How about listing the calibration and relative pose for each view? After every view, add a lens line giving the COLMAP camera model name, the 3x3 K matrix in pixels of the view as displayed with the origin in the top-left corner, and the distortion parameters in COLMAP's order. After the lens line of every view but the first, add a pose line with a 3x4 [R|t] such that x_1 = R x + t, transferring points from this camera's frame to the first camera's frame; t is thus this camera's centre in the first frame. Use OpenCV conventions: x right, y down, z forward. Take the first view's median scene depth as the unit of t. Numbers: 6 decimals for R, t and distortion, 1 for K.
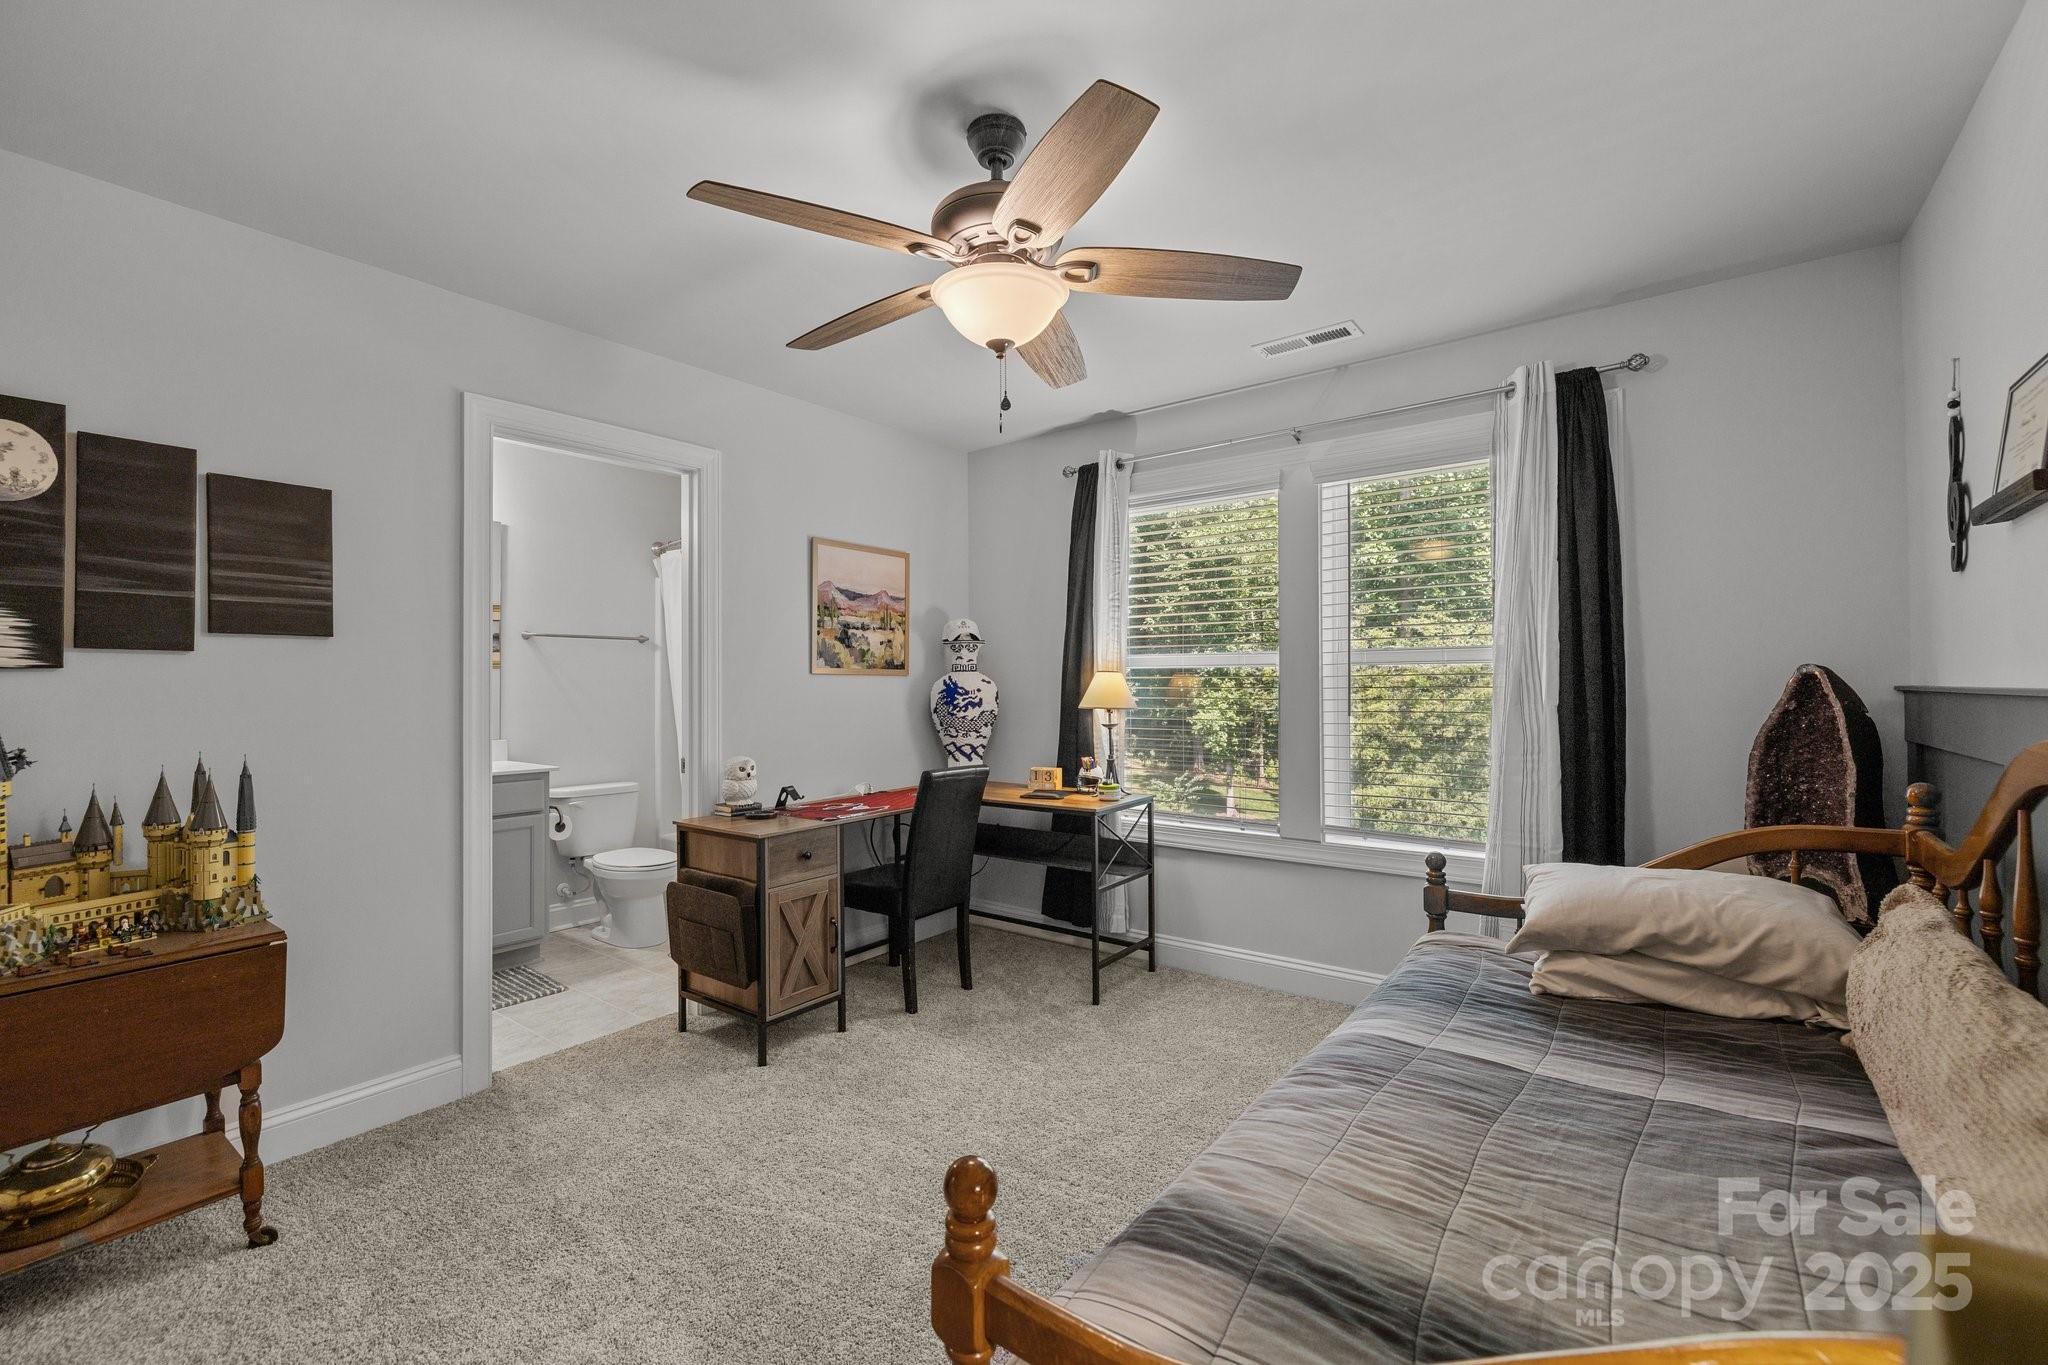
lens RADIAL K [[877.0, 0, 1015.5], [0, 877.0, 681.2], [0, 0, 1]] dist [-0.000963, -0.000310]
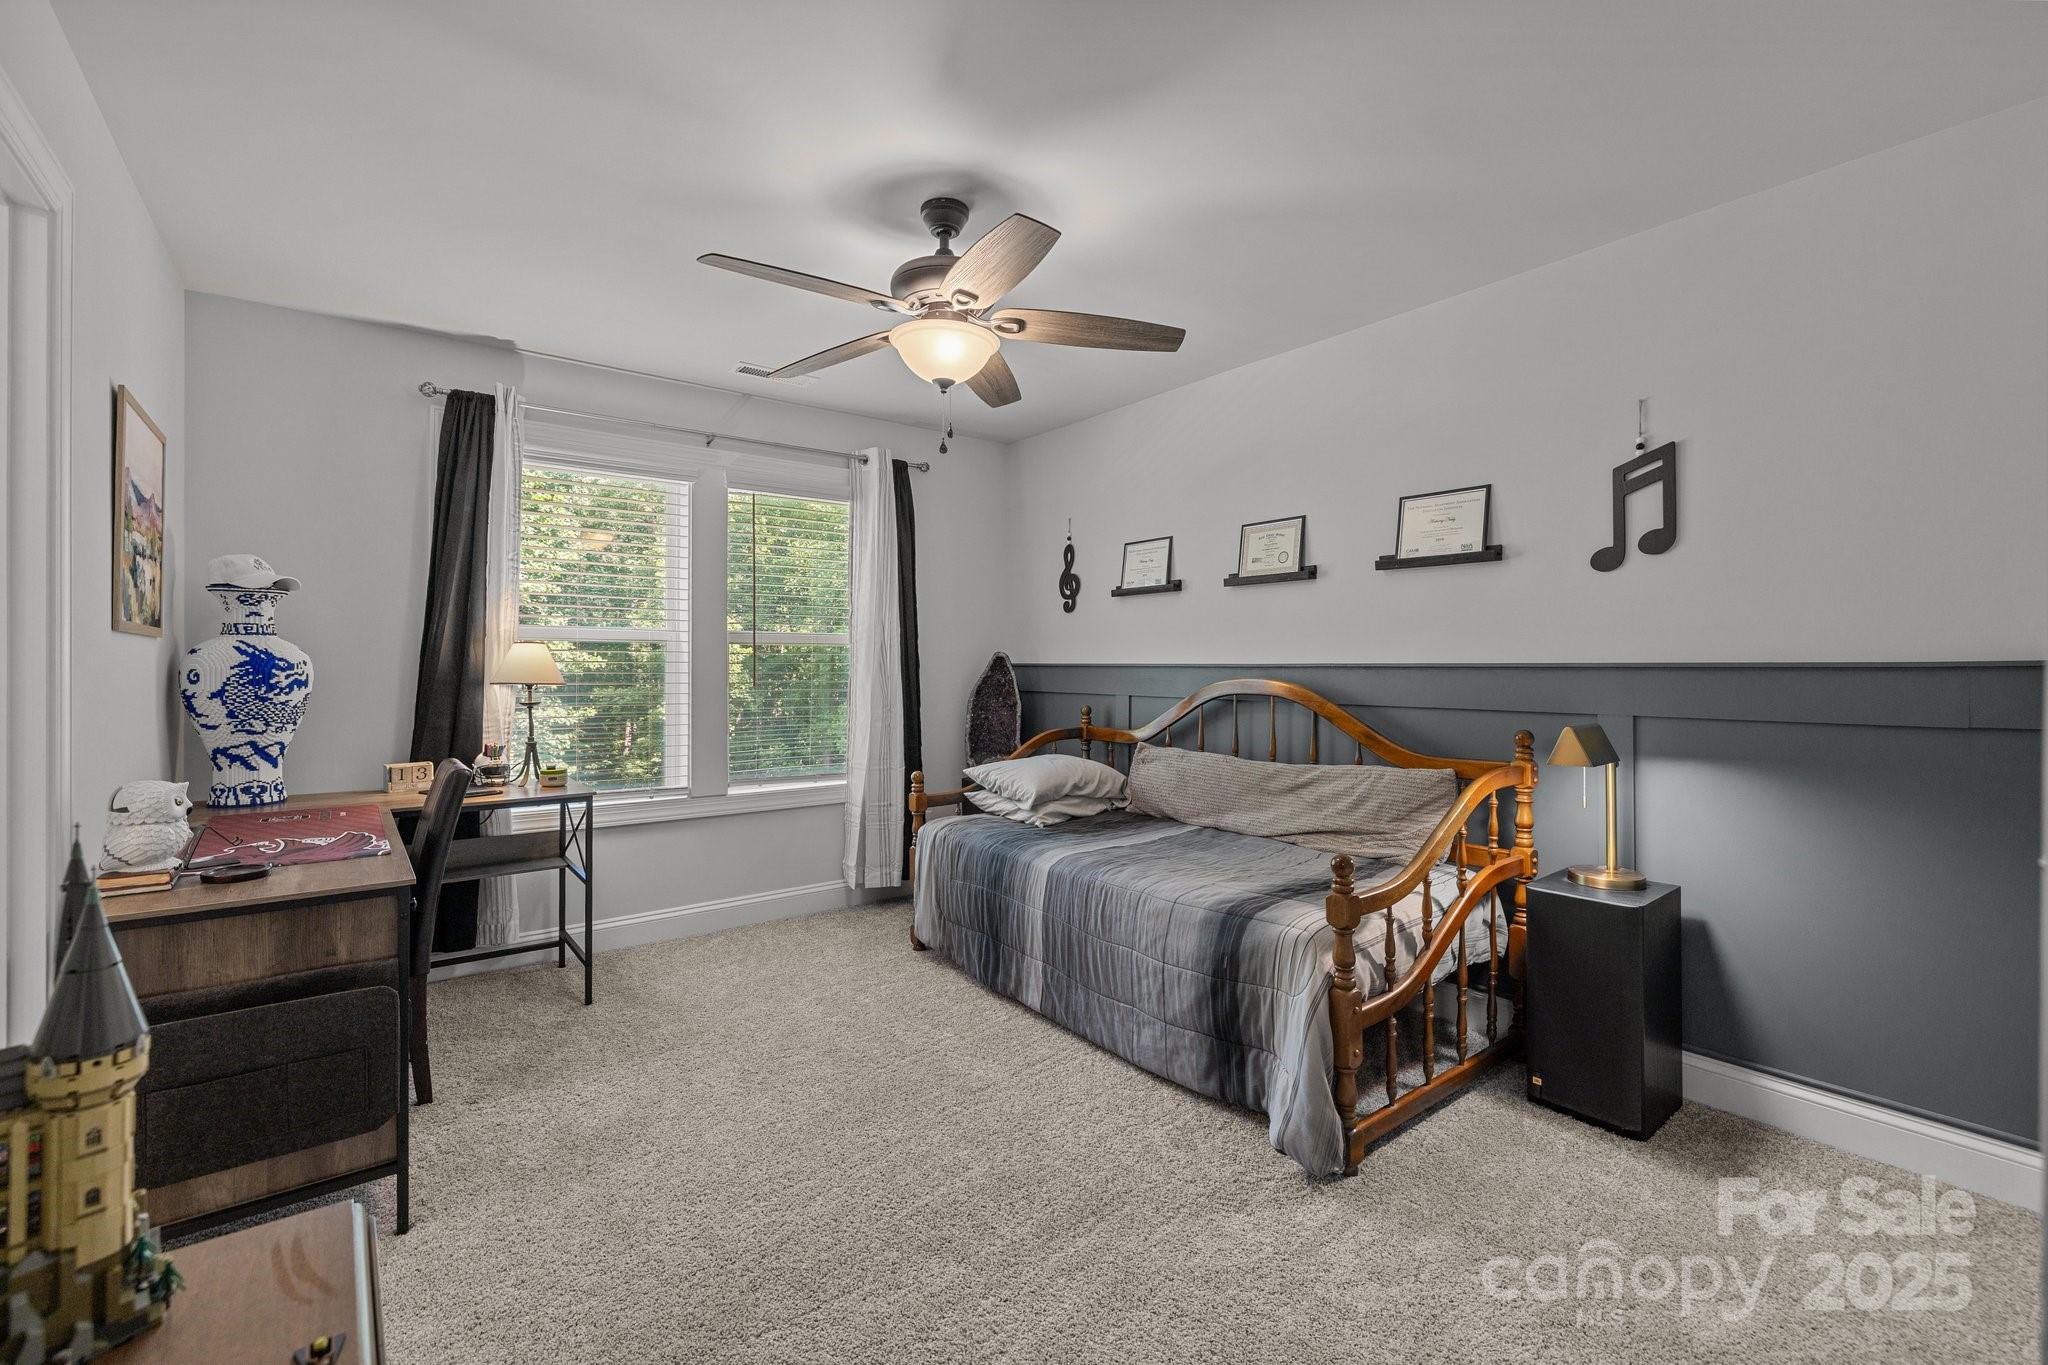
lens RADIAL K [[877.0, 0, 1014.4], [0, 877.0, 668.4], [0, 0, 1]] dist [-0.000963, -0.000310]
pose [[0.244401, 0.001382, 0.969673, -0.626464], [-0.008422, 0.999964, 0.000698, 0.009933], [-0.969638, -0.008337, 0.244404, 0.313562]]
